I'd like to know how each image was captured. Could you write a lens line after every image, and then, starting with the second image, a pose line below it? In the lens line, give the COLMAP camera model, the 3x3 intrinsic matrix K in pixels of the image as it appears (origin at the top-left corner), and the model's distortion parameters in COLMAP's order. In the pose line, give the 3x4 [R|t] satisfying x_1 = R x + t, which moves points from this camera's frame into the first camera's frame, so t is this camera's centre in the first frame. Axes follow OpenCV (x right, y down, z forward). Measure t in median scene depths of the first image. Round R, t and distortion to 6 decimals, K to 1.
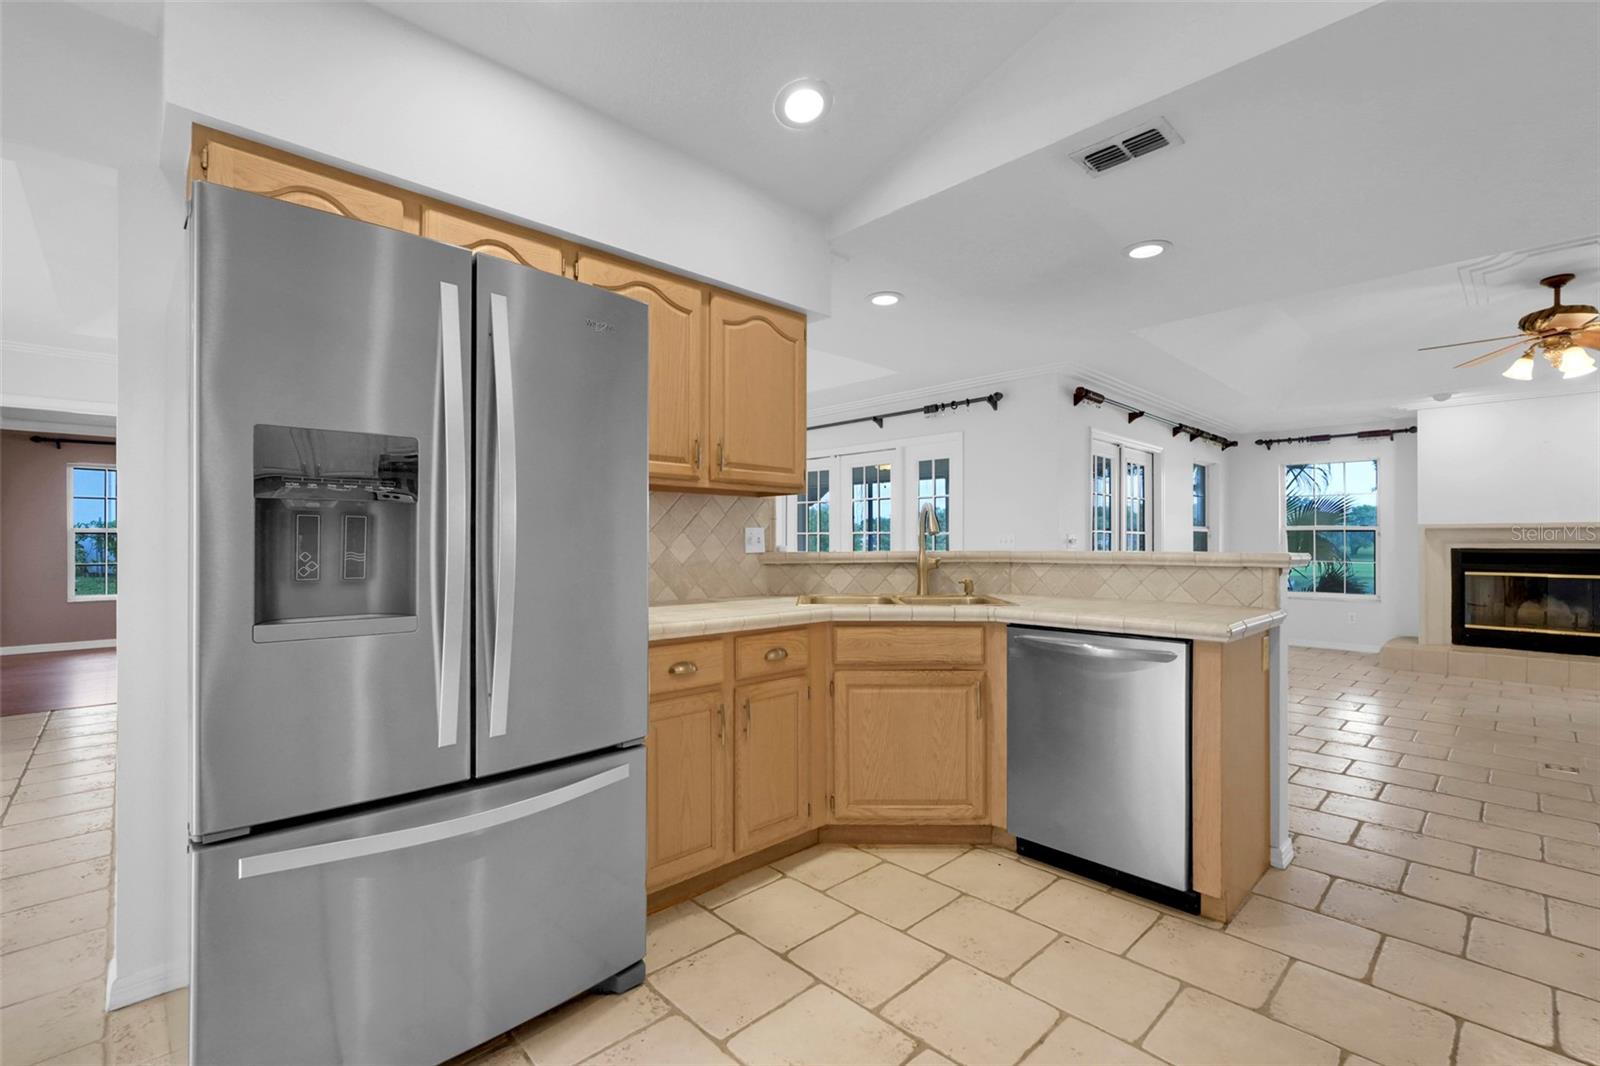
lens RADIAL K [[703.4, 0, 804.0], [0, 703.4, 538.4], [0, 0, 1]] dist [-0.008859, 0.005336]
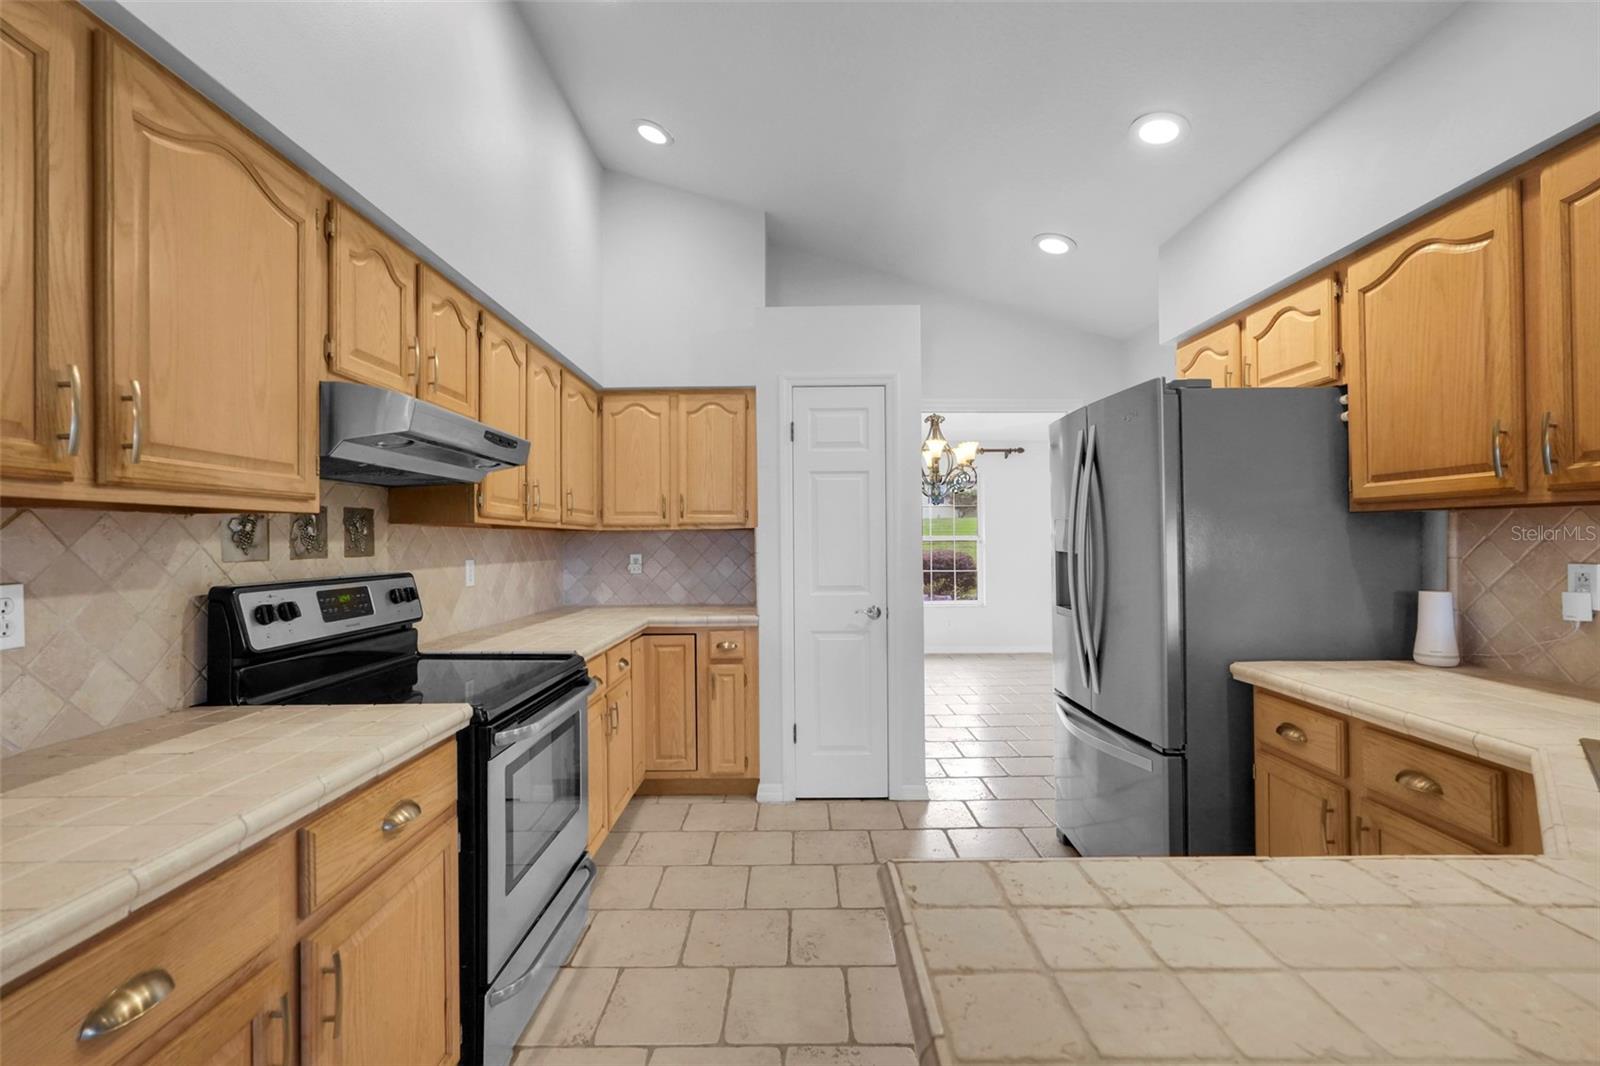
lens RADIAL K [[703.4, 0, 798.1], [0, 703.4, 531.8], [0, 0, 1]] dist [-0.008859, 0.005336]
pose [[-0.699114, -0.001384, -0.715009, 0.458383], [0.011110, 0.999856, -0.012799, -0.030632], [0.714924, -0.016892, -0.698998, 0.614532]]
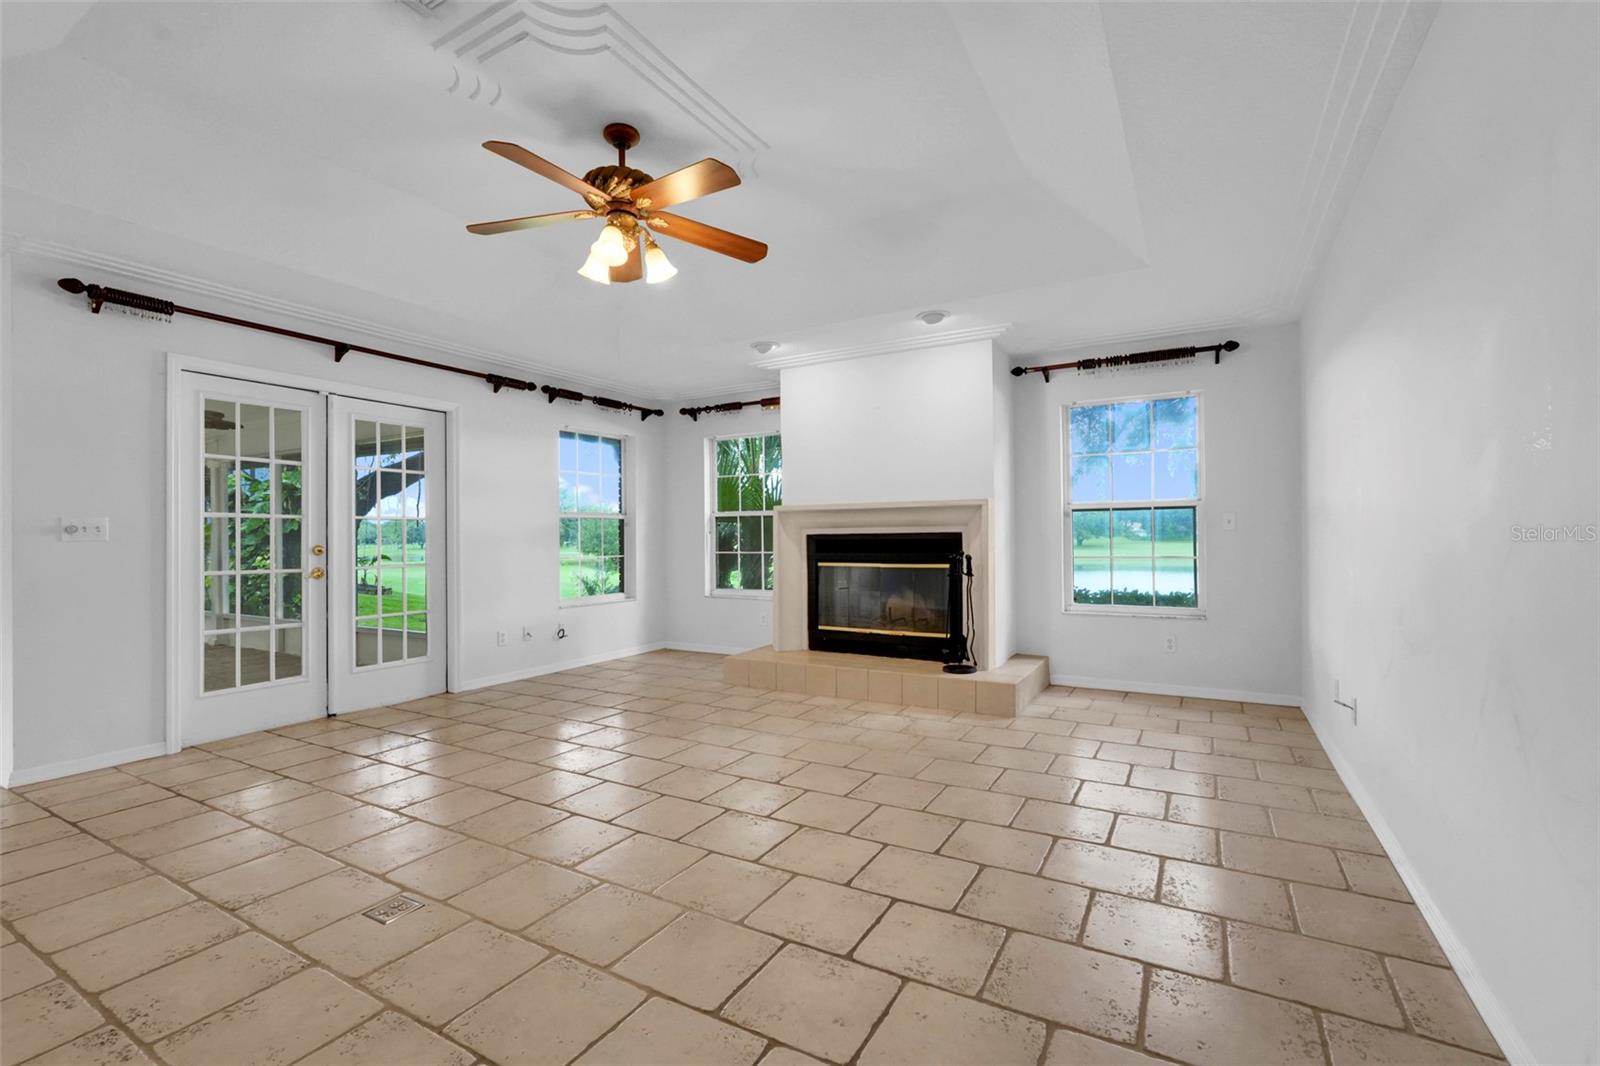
lens RADIAL K [[703.4, 0, 796.4], [0, 703.4, 535.9], [0, 0, 1]] dist [-0.008859, 0.005336]
pose [[0.963911, -0.010382, 0.266022, 1.084889], [0.009991, 0.999946, 0.002820, 0.019899], [-0.266037, -0.000060, 0.963963, 0.307738]]
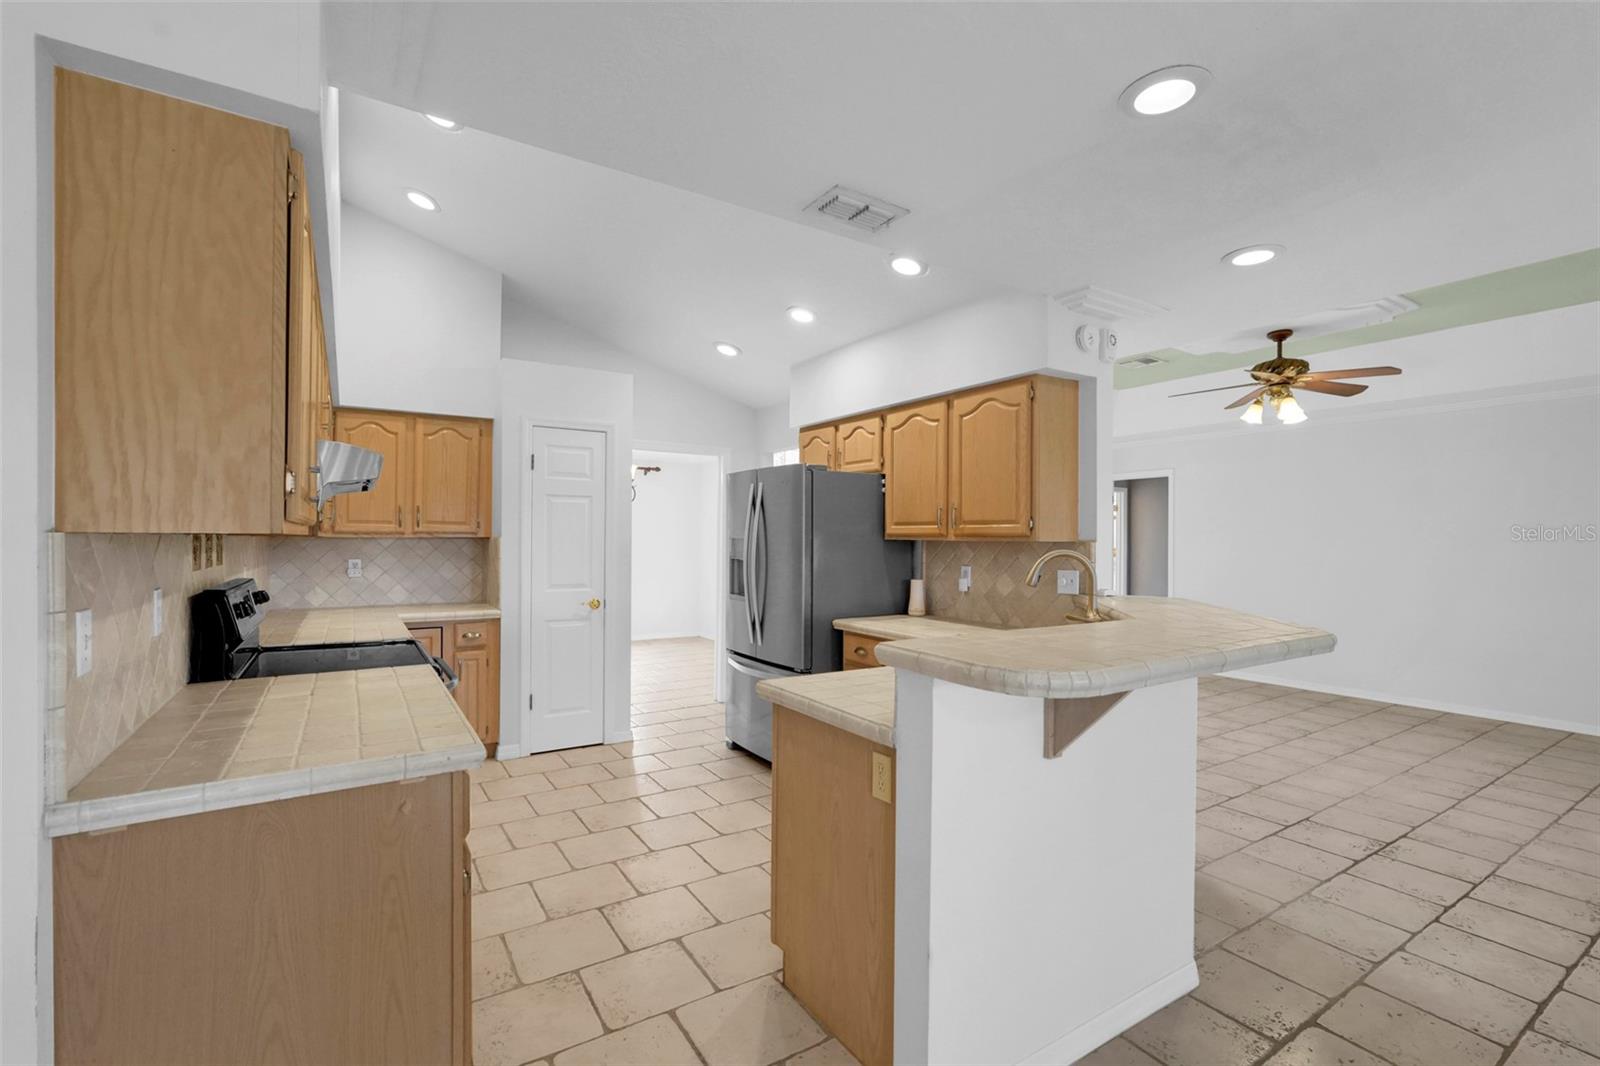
lens RADIAL K [[703.4, 0, 801.9], [0, 703.4, 540.9], [0, 0, 1]] dist [-0.008859, 0.005336]
pose [[-0.199345, 0.000426, -0.979929, 0.815180], [-0.004642, 0.999988, 0.001379, -0.046118], [0.979918, 0.004824, -0.199341, 0.628831]]
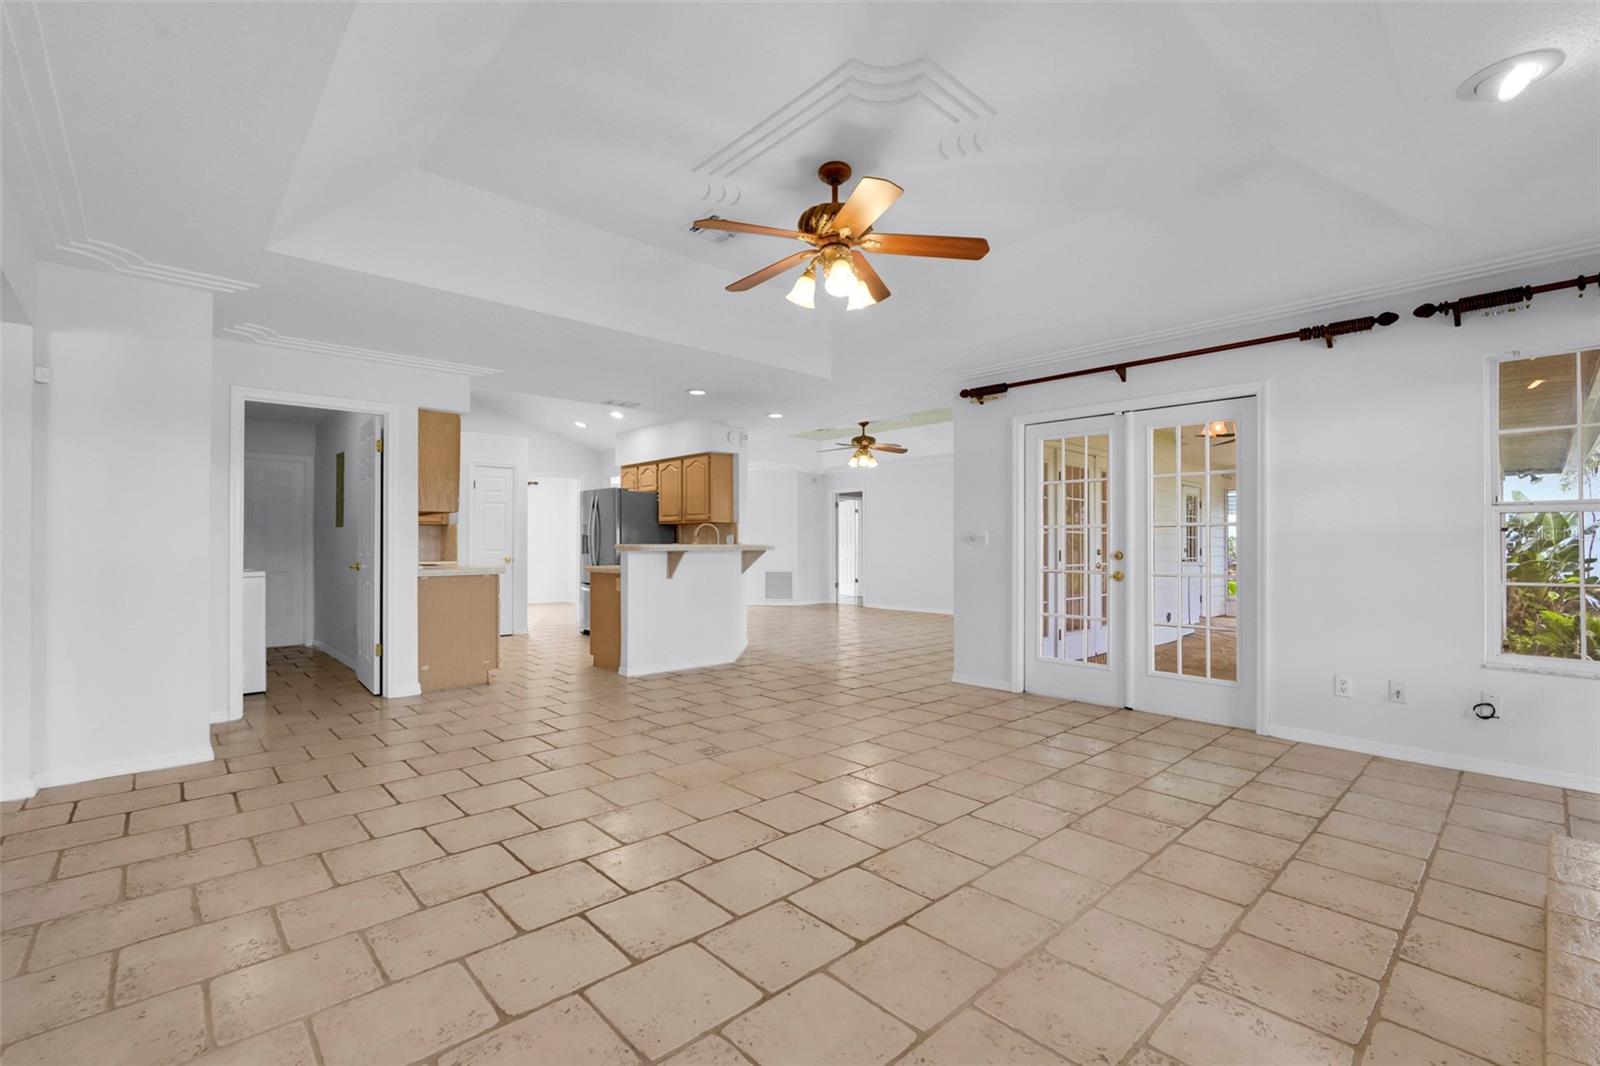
lens RADIAL K [[703.4, 0, 801.8], [0, 703.4, 540.3], [0, 0, 1]] dist [-0.008859, 0.005336]
pose [[-0.026896, -0.007938, -0.999607, 1.862021], [0.003515, 0.999962, -0.008035, 0.018720], [0.999632, -0.003730, -0.026868, 1.019444]]
